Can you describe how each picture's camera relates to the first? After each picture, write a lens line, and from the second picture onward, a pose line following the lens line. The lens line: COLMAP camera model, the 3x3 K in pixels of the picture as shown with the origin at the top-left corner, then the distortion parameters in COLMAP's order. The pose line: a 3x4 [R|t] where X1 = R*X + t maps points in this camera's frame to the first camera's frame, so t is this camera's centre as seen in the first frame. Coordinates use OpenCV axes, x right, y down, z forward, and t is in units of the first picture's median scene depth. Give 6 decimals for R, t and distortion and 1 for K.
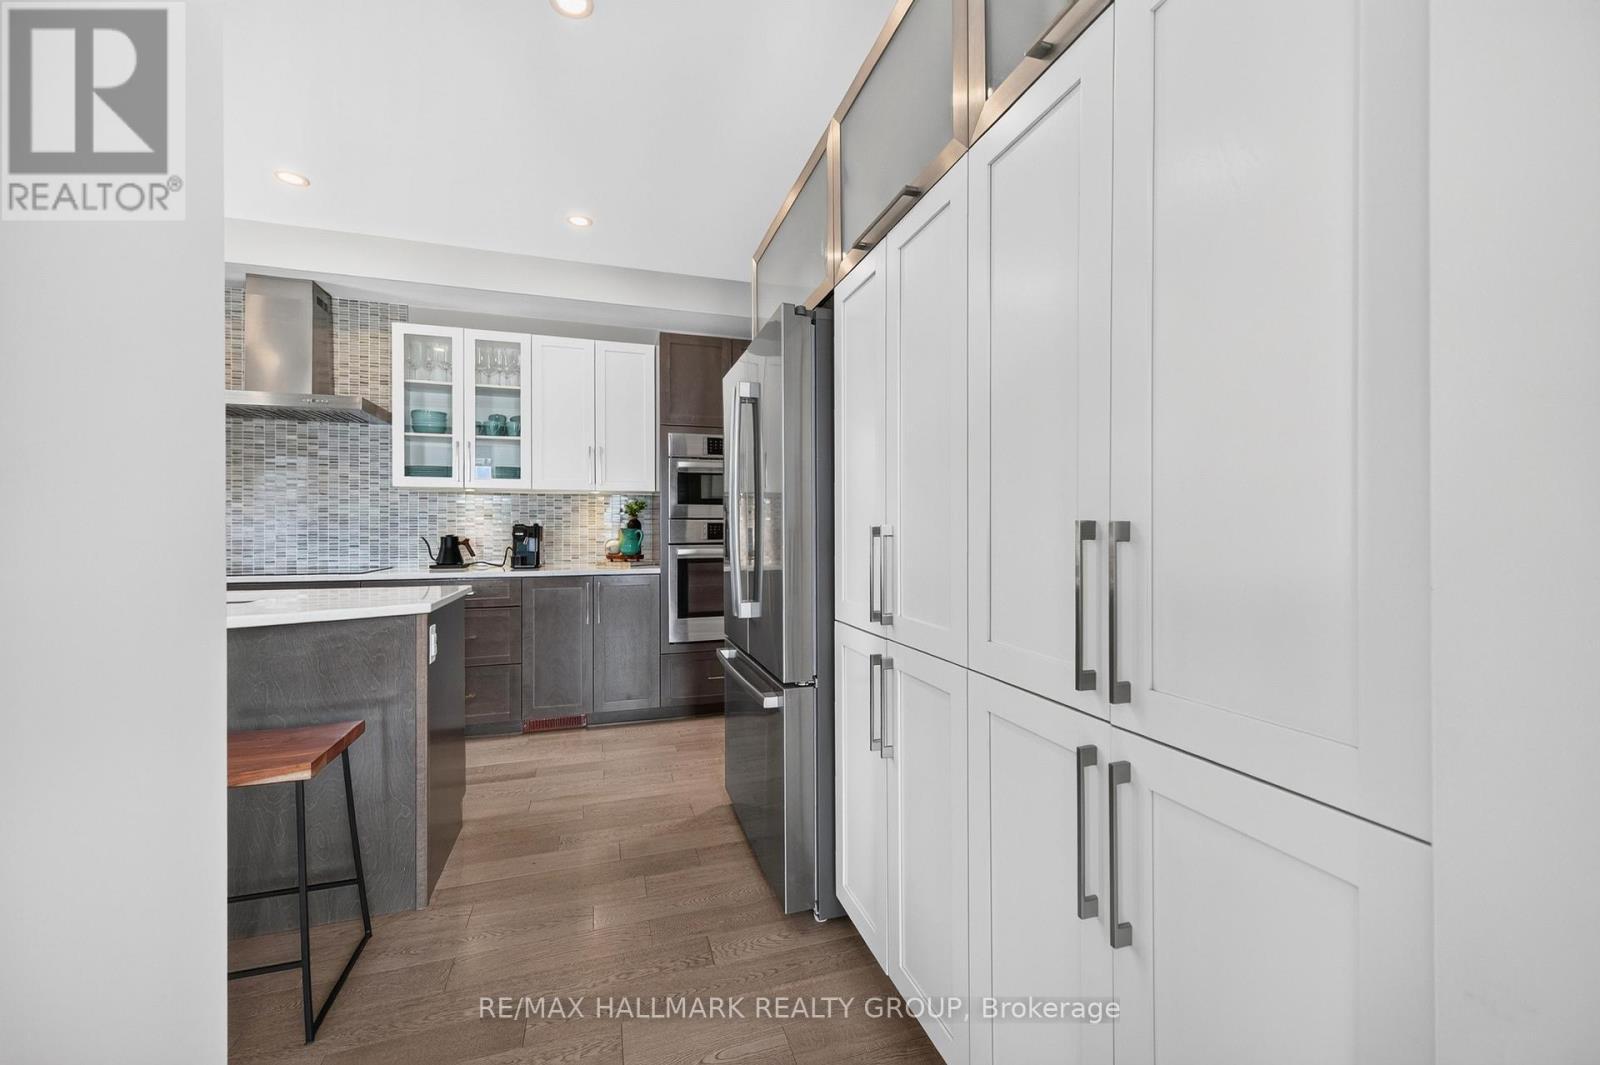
lens RADIAL K [[639.5, 0, 804.5], [0, 639.5, 534.3], [0, 0, 1]] dist [0.008130, 0.000083]
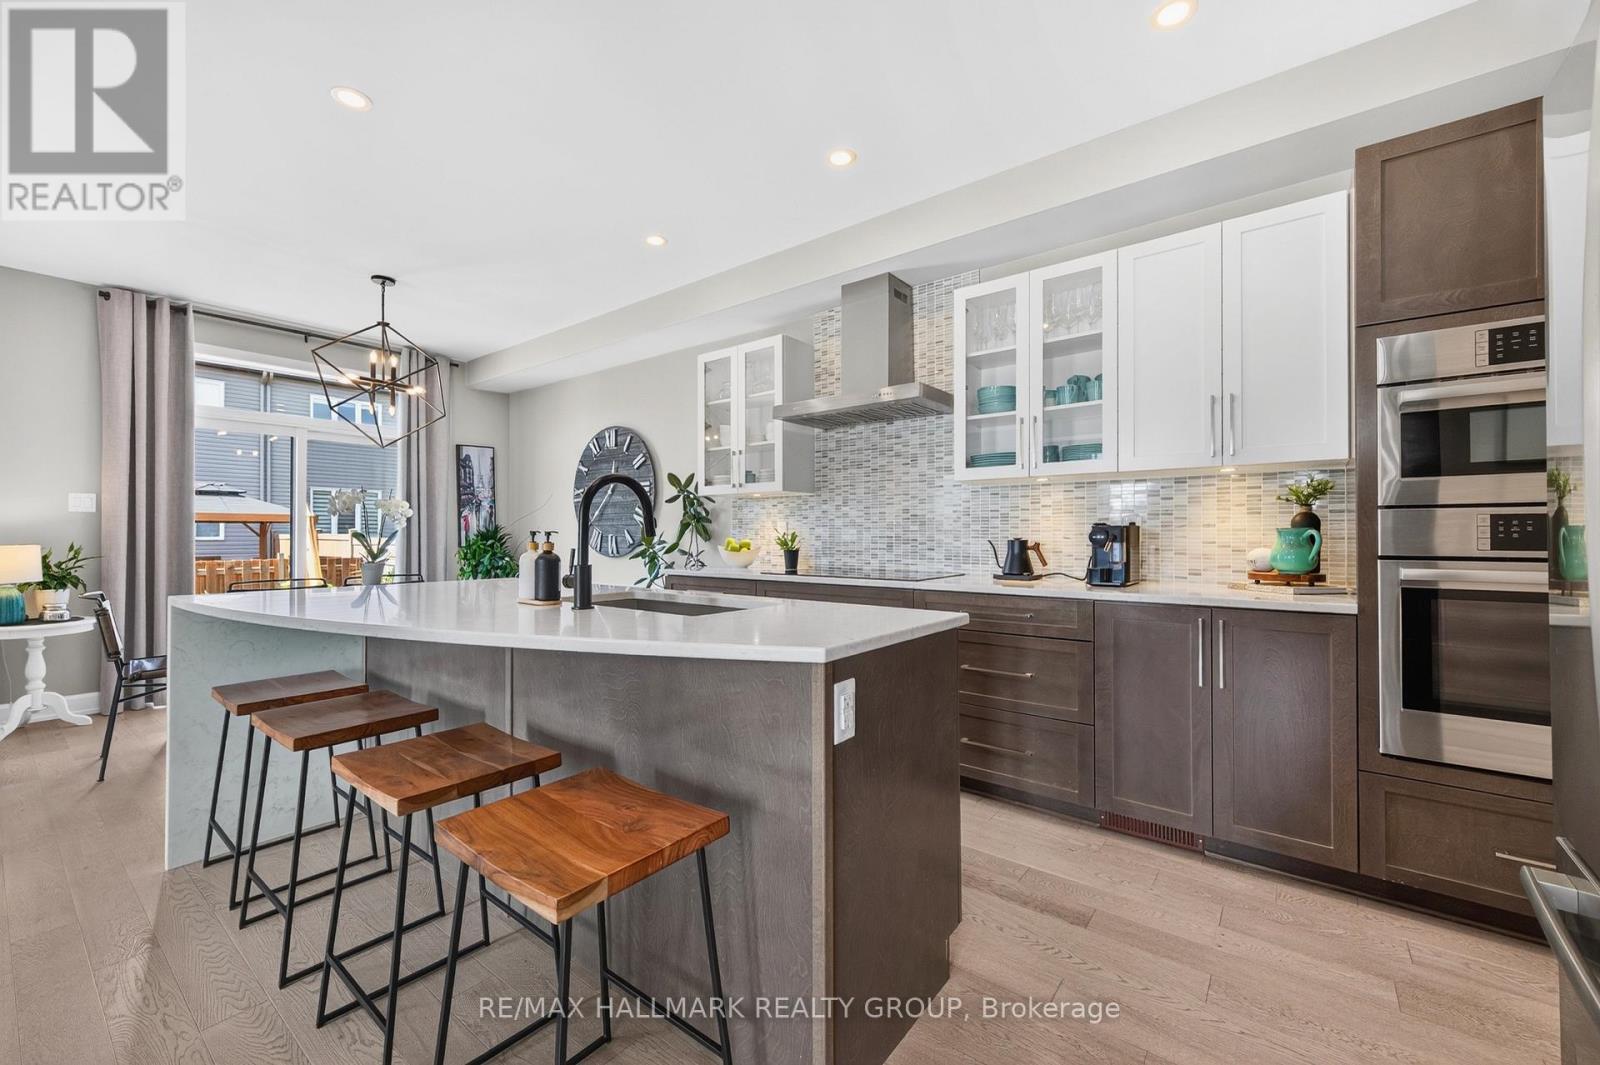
lens RADIAL K [[642.0, 0, 793.9], [0, 642.0, 528.6], [0, 0, 1]] dist [0.008684, -0.000091]
pose [[0.551927, -0.006968, -0.833863, -0.040841], [-0.004206, 0.999929, -0.011140, -0.000277], [0.833882, 0.009655, 0.551858, 0.328271]]
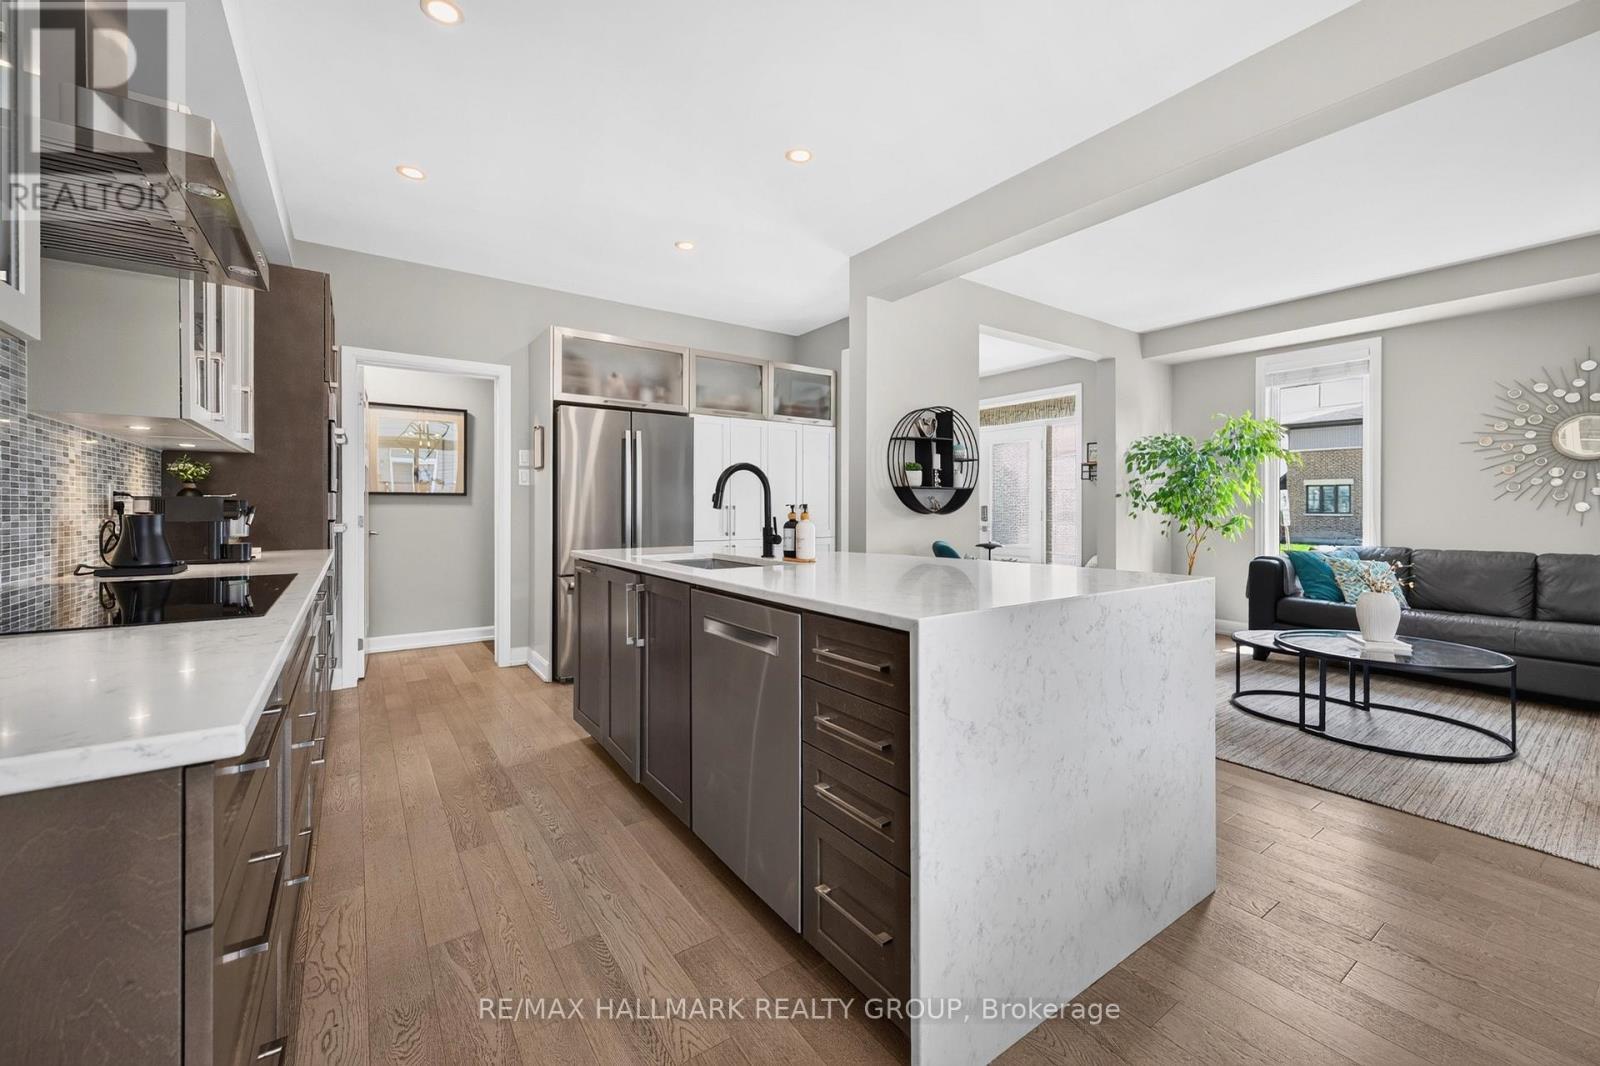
lens RADIAL K [[638.6, 0, 812.6], [0, 638.6, 509.0], [0, 0, 1]] dist [0.003701, 0.000232]
pose [[-0.295285, -0.000009, 0.955409, -1.229648], [0.004676, 0.999988, 0.001454, 0.001104], [-0.955398, 0.004896, -0.295282, 0.632043]]
